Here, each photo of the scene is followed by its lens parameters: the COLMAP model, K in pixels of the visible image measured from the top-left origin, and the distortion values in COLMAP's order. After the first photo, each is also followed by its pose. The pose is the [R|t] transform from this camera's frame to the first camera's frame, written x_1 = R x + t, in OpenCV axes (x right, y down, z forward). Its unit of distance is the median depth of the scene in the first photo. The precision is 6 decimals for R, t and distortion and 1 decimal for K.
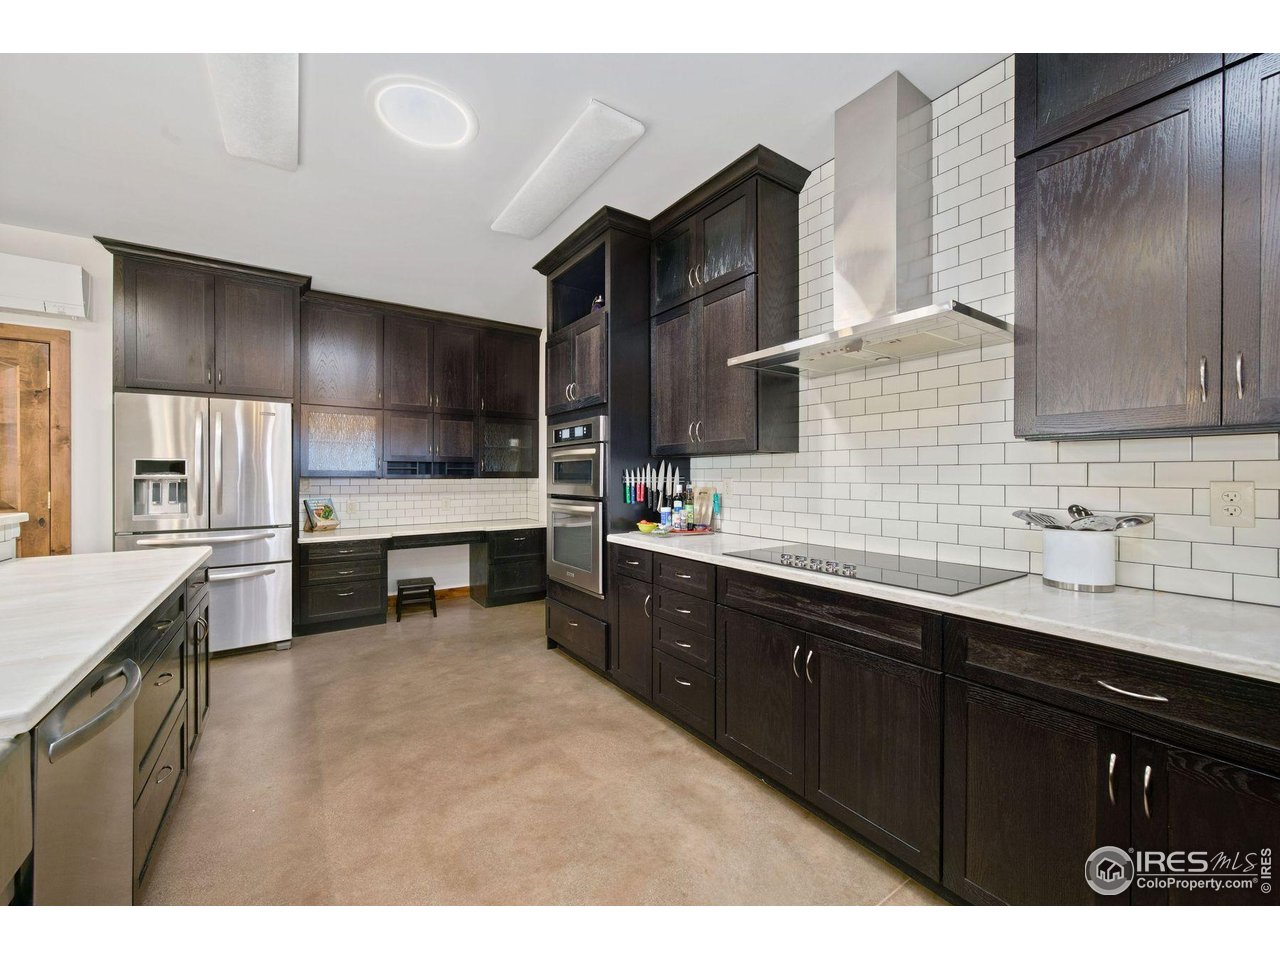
lens RADIAL K [[507.1, 0, 640.8], [0, 507.1, 477.0], [0, 0, 1]] dist [-0.001205, 0.000366]
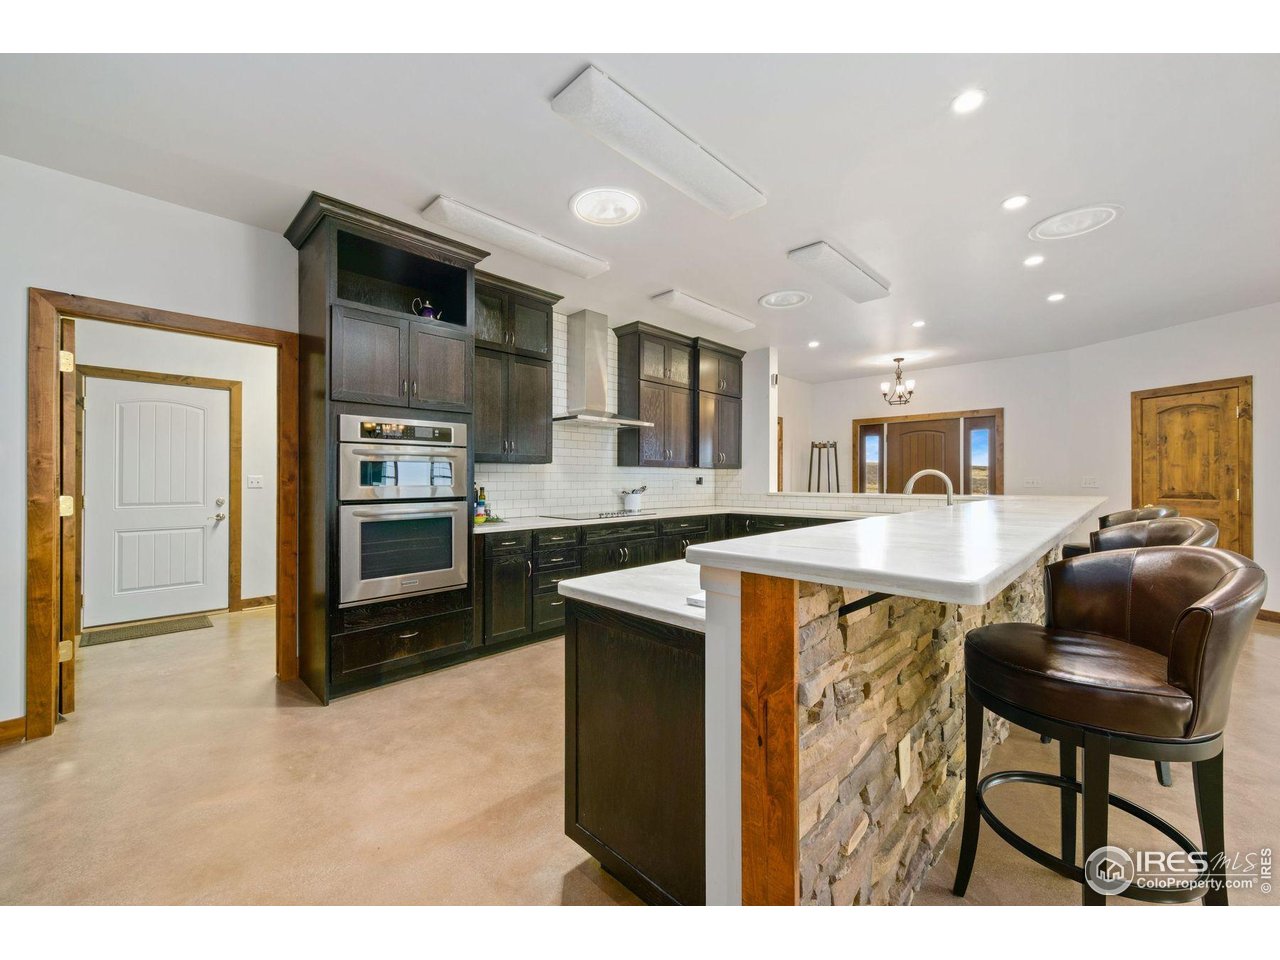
lens RADIAL K [[507.1, 0, 639.7], [0, 507.1, 478.4], [0, 0, 1]] dist [-0.001205, 0.000366]
pose [[-0.194402, 0.002034, 0.980920, -1.412620], [0.005725, 0.999983, -0.000939, 0.004423], [-0.980905, 0.005433, -0.194410, 0.950475]]
